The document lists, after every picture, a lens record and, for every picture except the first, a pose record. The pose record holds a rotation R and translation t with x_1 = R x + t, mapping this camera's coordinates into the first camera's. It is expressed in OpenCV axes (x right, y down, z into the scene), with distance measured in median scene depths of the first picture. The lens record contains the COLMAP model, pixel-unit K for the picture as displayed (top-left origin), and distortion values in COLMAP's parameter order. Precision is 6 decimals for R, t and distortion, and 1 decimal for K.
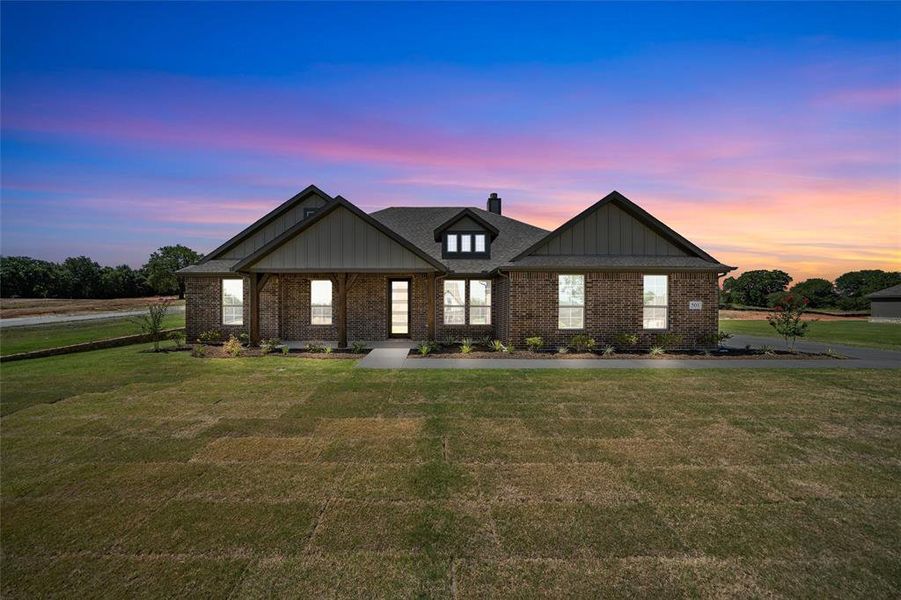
lens RADIAL K [[317.7, 0, 441.3], [0, 317.7, 303.4], [0, 0, 1]] dist [-0.017435, -0.000051]
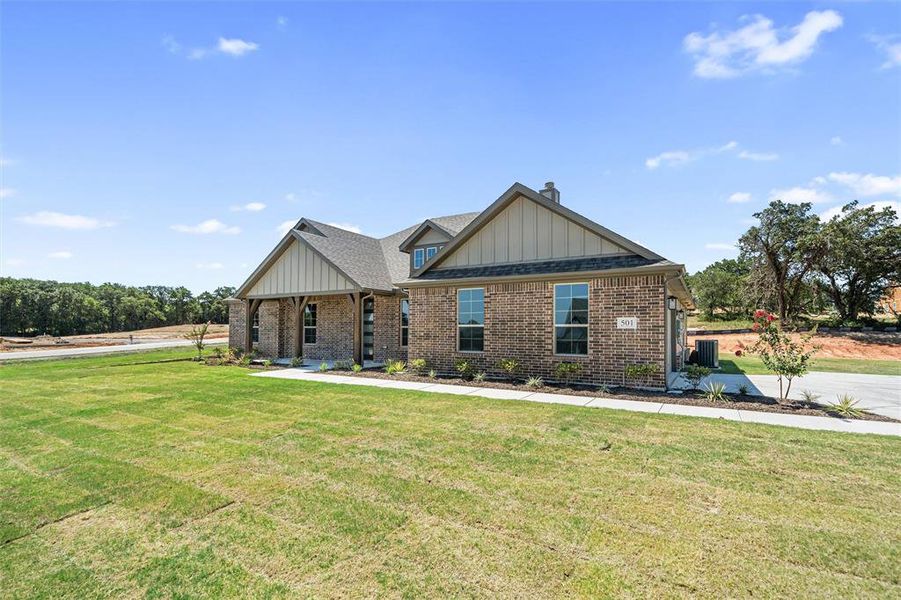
lens RADIAL K [[413.3, 0, 452.5], [0, 413.3, 321.2], [0, 0, 1]] dist [0.001232, 0.000141]
pose [[0.867711, -0.009965, -0.496969, 1.008226], [0.003931, 0.999905, -0.013186, 0.013604], [0.497053, 0.009488, 0.867668, 0.005764]]
